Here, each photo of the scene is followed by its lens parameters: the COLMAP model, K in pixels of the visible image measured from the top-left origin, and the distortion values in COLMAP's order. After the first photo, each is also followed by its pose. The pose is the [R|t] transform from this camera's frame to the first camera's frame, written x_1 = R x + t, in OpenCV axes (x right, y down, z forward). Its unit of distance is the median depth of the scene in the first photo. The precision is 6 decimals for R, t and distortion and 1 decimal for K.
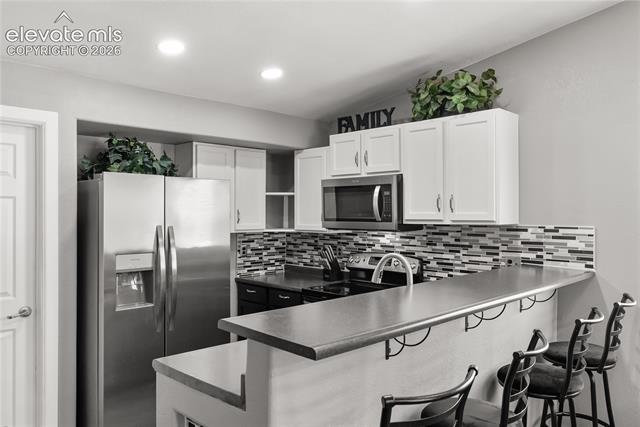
lens RADIAL K [[500.0, 0, 320.0], [0, 500.0, 214.9], [0, 0, 1]] dist [0.006419, -0.003403]
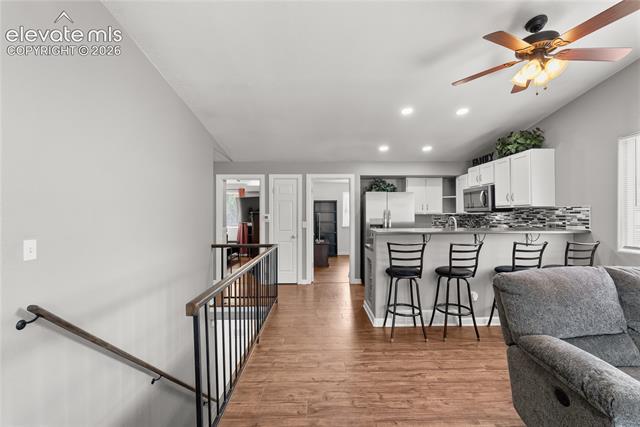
lens RADIAL K [[285.7, 0, 322.7], [0, 285.7, 213.5], [0, 0, 1]] dist [0.004181, 0.001107]
pose [[0.727241, -0.006992, -0.686347, 0.461670], [0.004067, 0.999974, -0.005878, 0.043949], [0.686370, 0.001483, 0.727251, -0.362229]]
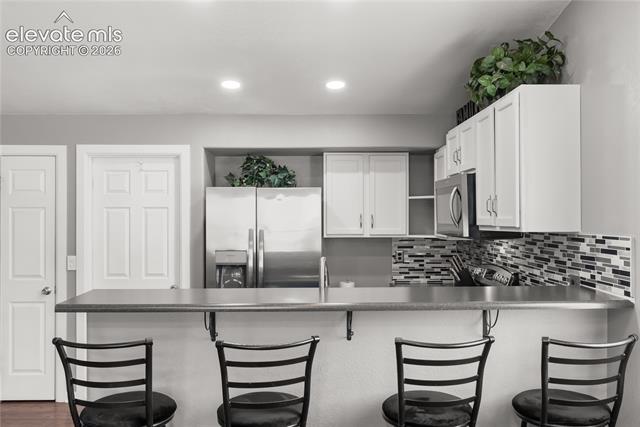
lens RADIAL K [[574.1, 0, 318.5], [0, 574.1, 218.5], [0, 0, 1]] dist [0.029934, -0.036796]
pose [[0.717203, -0.003415, -0.696856, 0.657079], [0.002571, 0.999994, -0.002254, -0.000752], [0.696859, -0.000175, 0.717208, 0.104974]]
